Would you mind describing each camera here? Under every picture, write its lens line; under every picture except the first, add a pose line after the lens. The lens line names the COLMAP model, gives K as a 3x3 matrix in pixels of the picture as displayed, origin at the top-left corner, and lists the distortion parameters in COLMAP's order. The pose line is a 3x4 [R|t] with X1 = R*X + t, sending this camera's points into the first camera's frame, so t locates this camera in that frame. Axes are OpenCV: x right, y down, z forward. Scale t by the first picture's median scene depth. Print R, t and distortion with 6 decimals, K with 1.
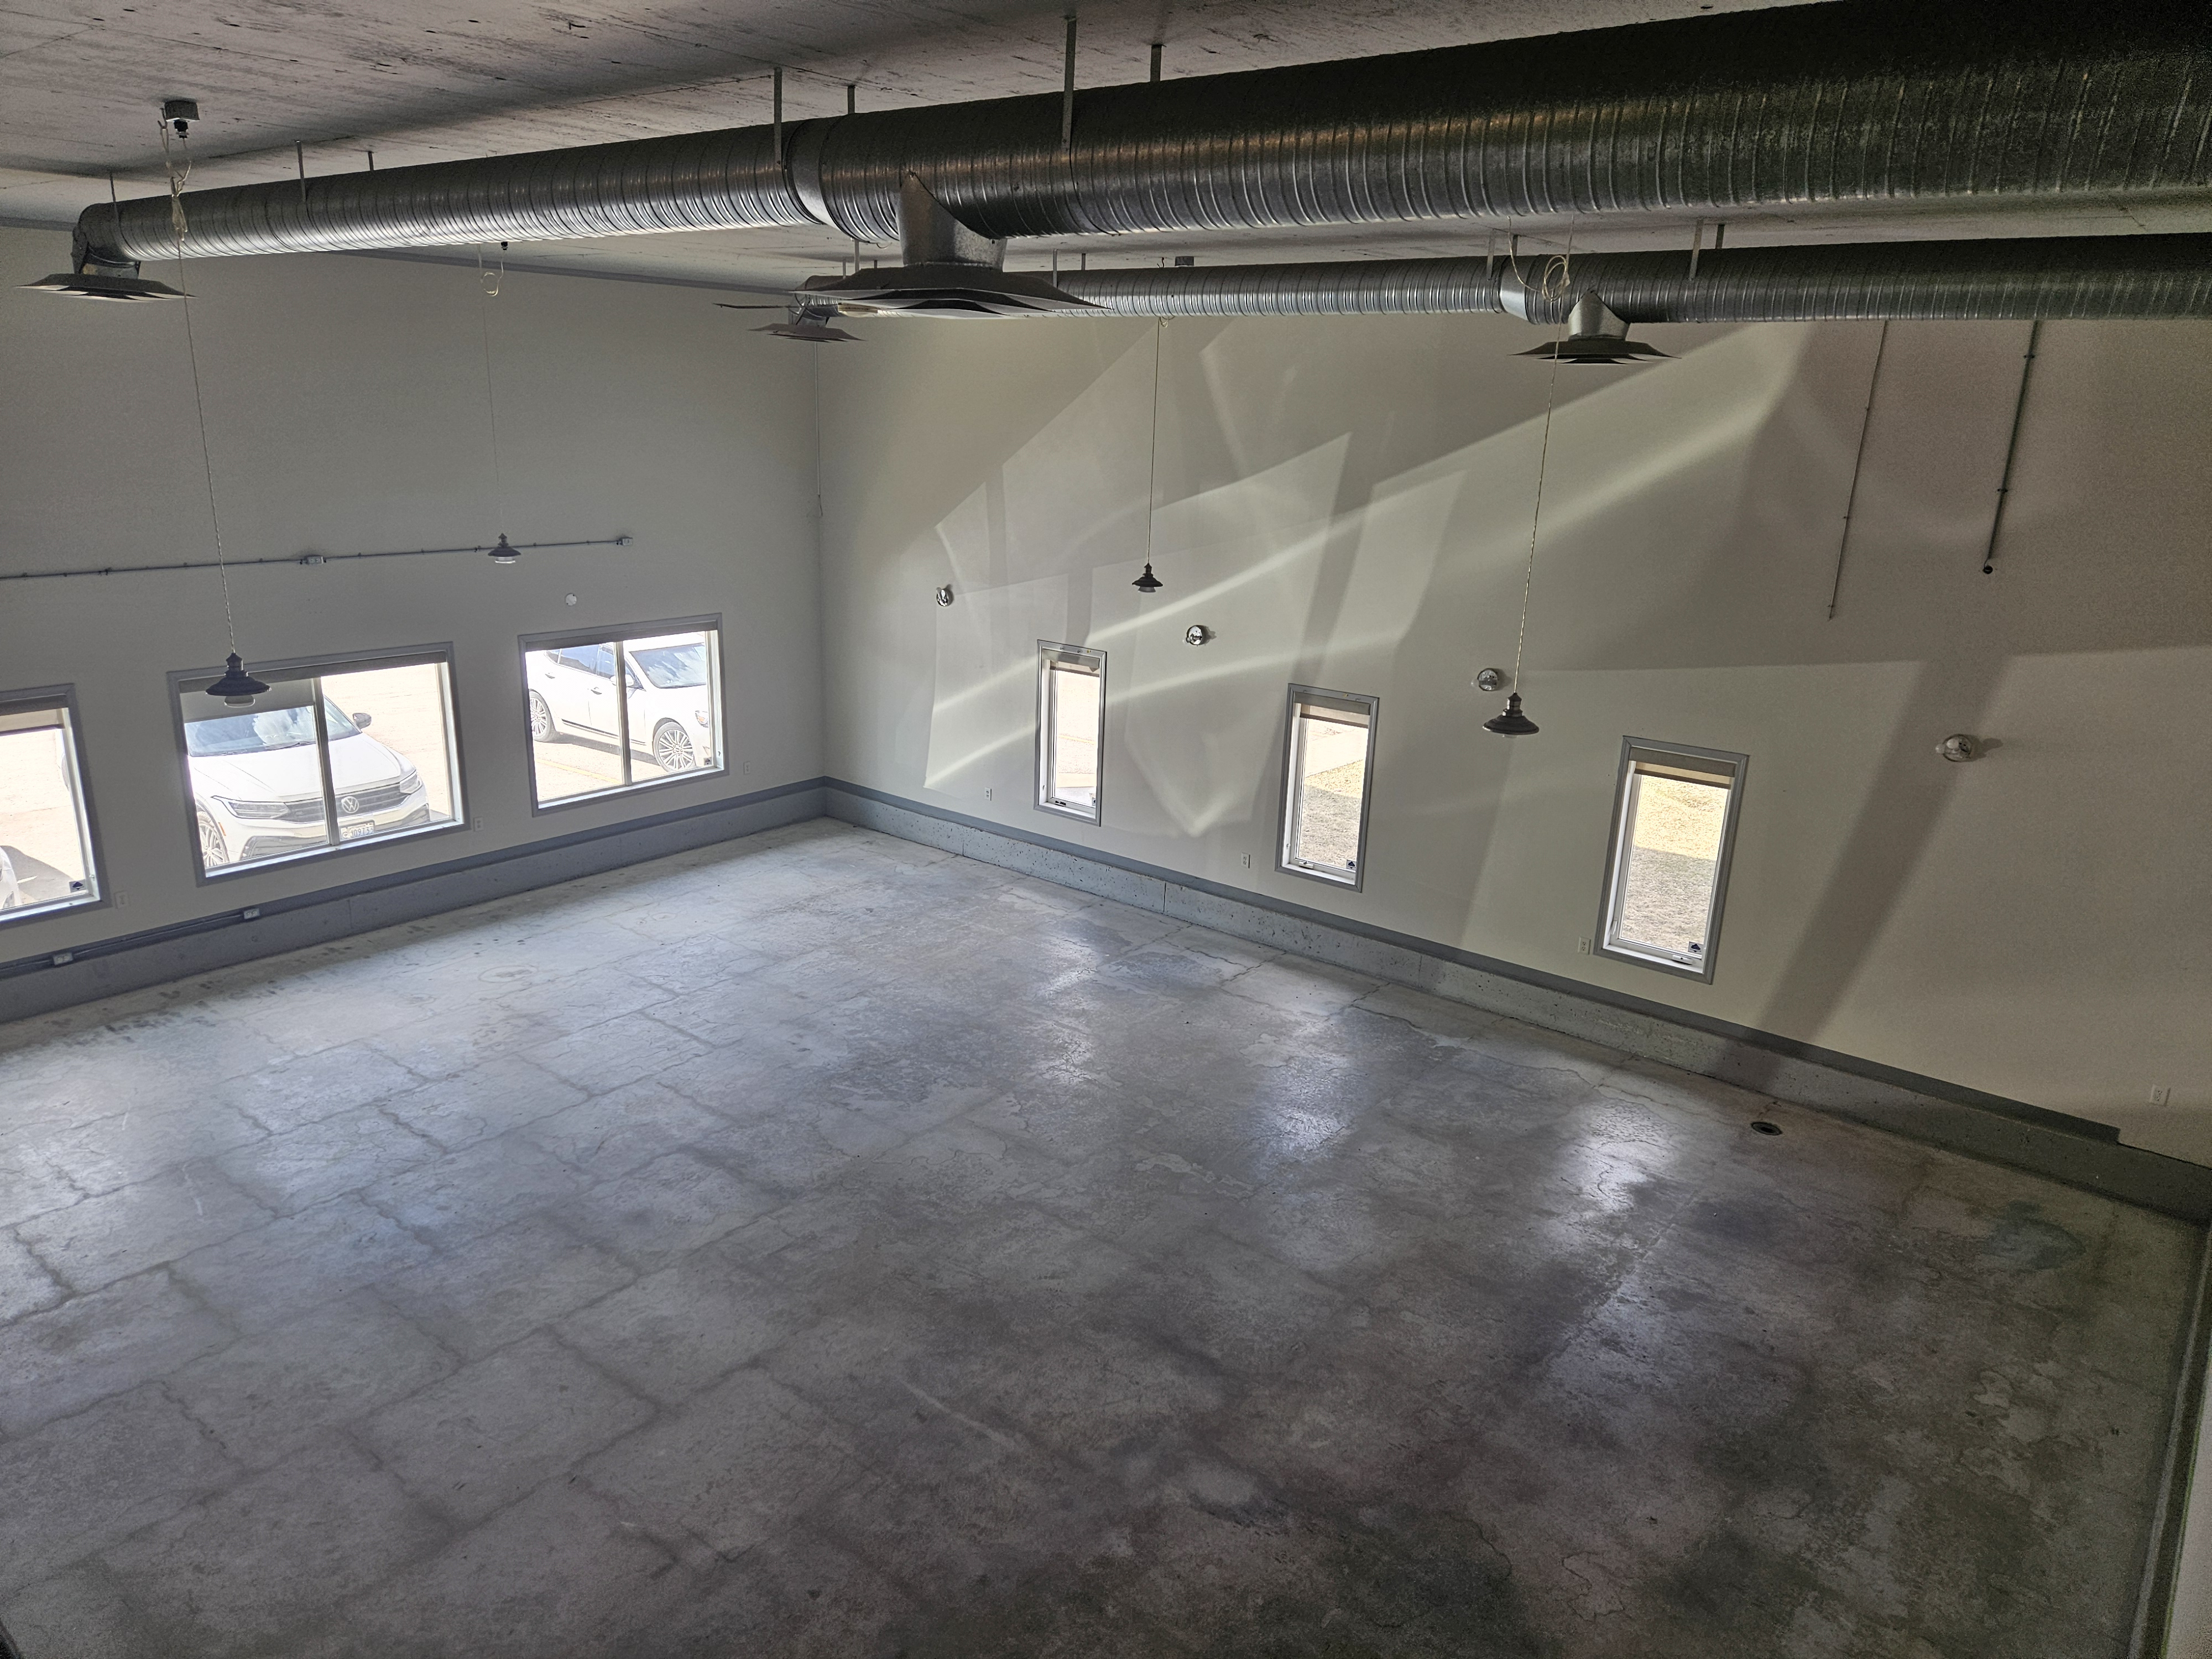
lens RADIAL K [[1483.2, 0, 1096.6], [0, 1483.2, 837.8], [0, 0, 1]] dist [0.067666, -0.052625]
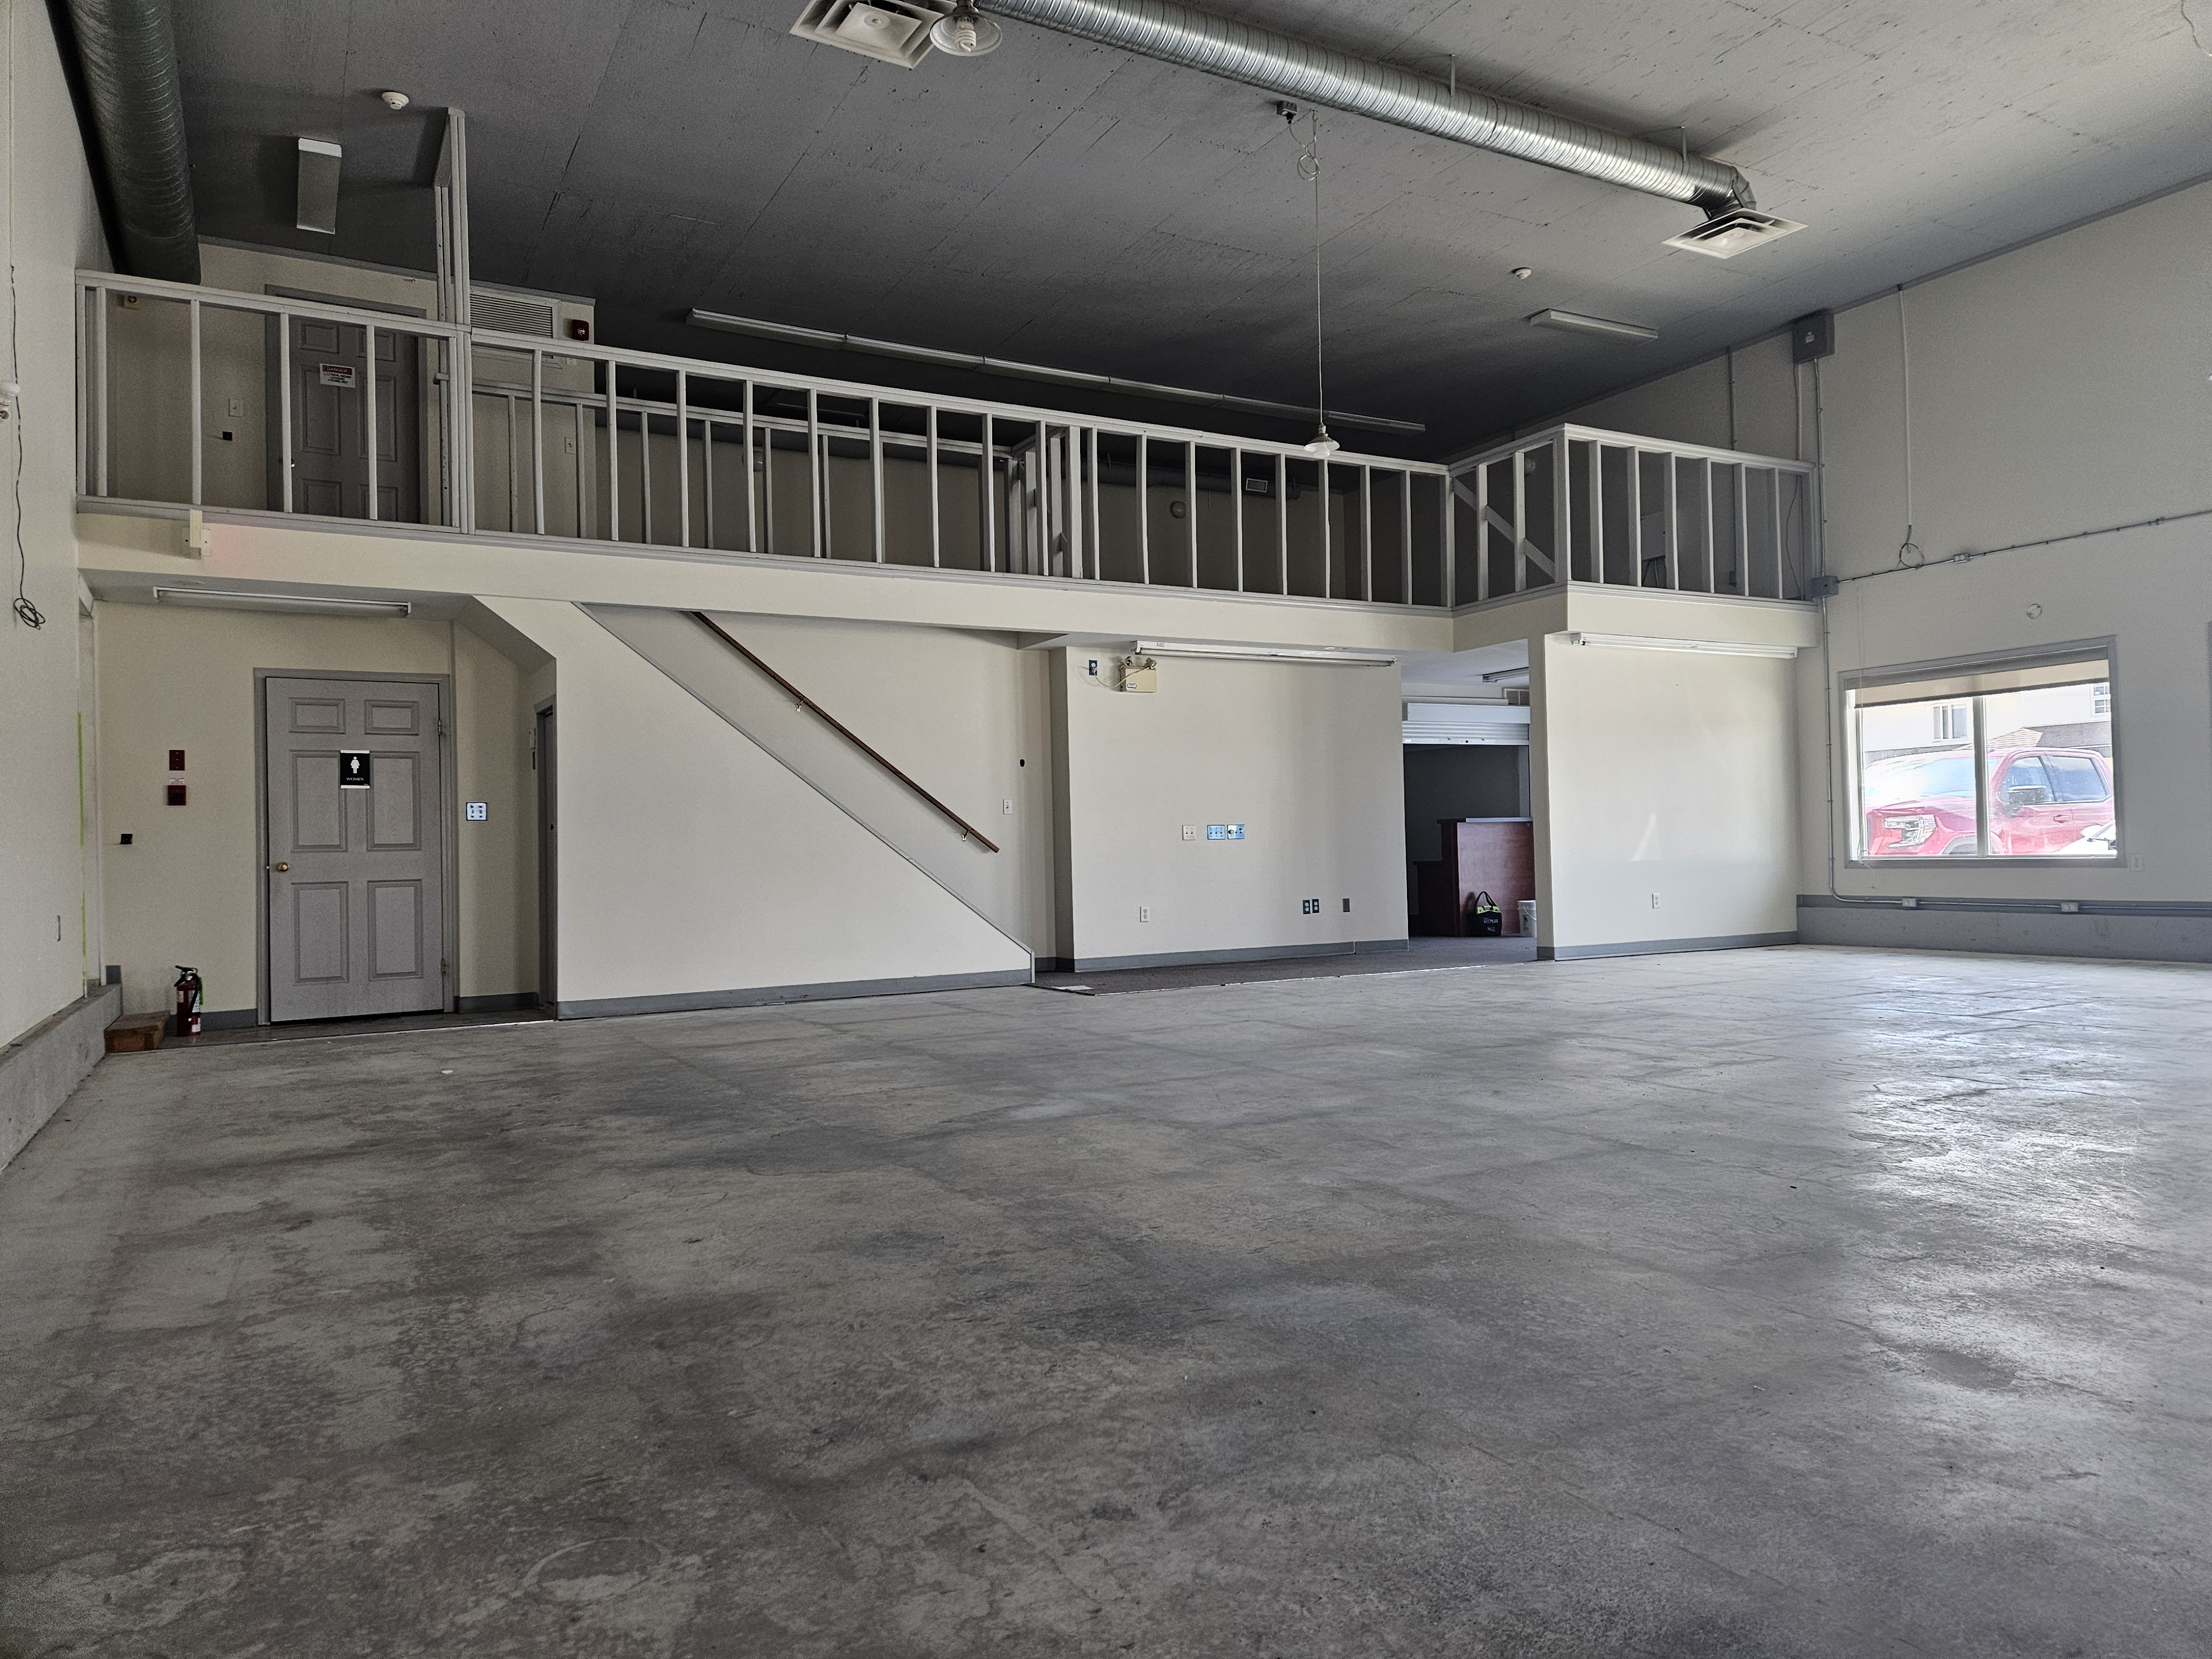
lens RADIAL K [[1483.2, 0, 1098.1], [0, 1483.2, 831.5], [0, 0, 1]] dist [0.067666, -0.052625]
pose [[-0.383956, -0.041069, -0.922438, 0.468899], [-0.253931, 0.965187, 0.062724, 0.121511], [0.887748, 0.258318, -0.381018, 0.727684]]
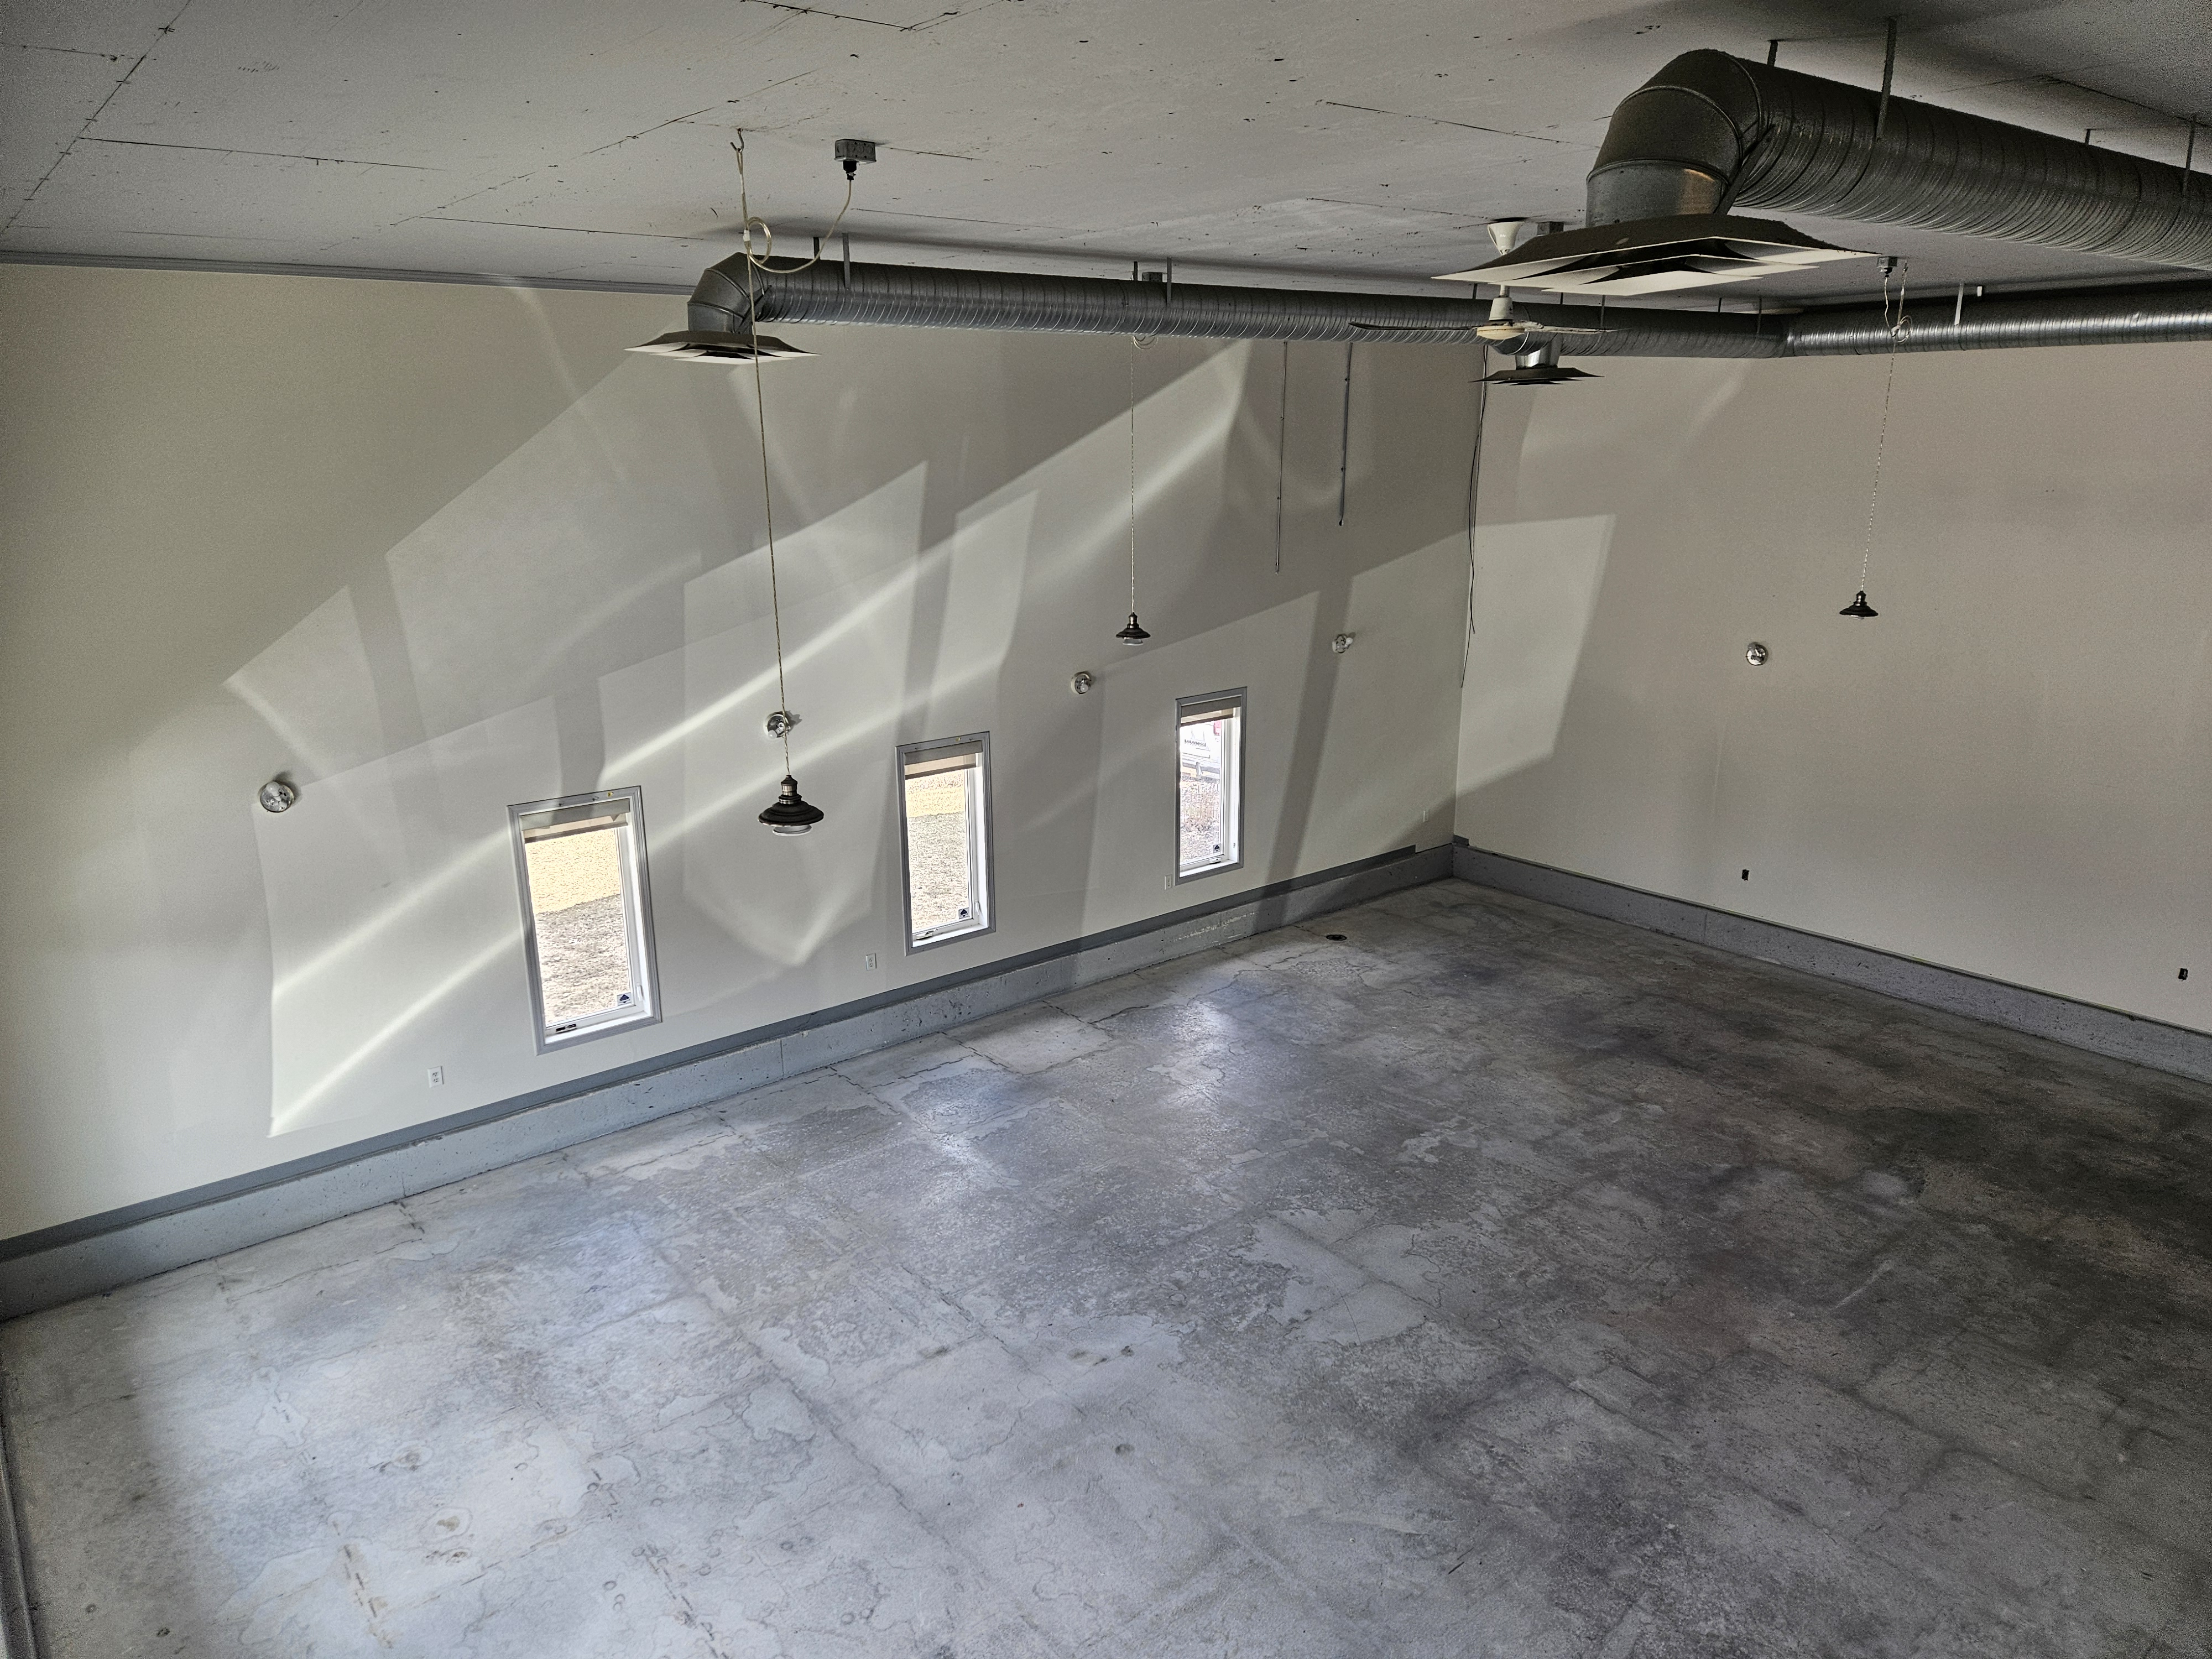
lens RADIAL K [[1483.2, 0, 1110.3], [0, 1483.2, 832.3], [0, 0, 1]] dist [0.067666, -0.052625]
pose [[0.198937, -0.293687, 0.934971, -0.716627], [0.297263, 0.927176, 0.227989, -0.228920], [-0.933841, 0.232577, 0.271752, 0.681232]]
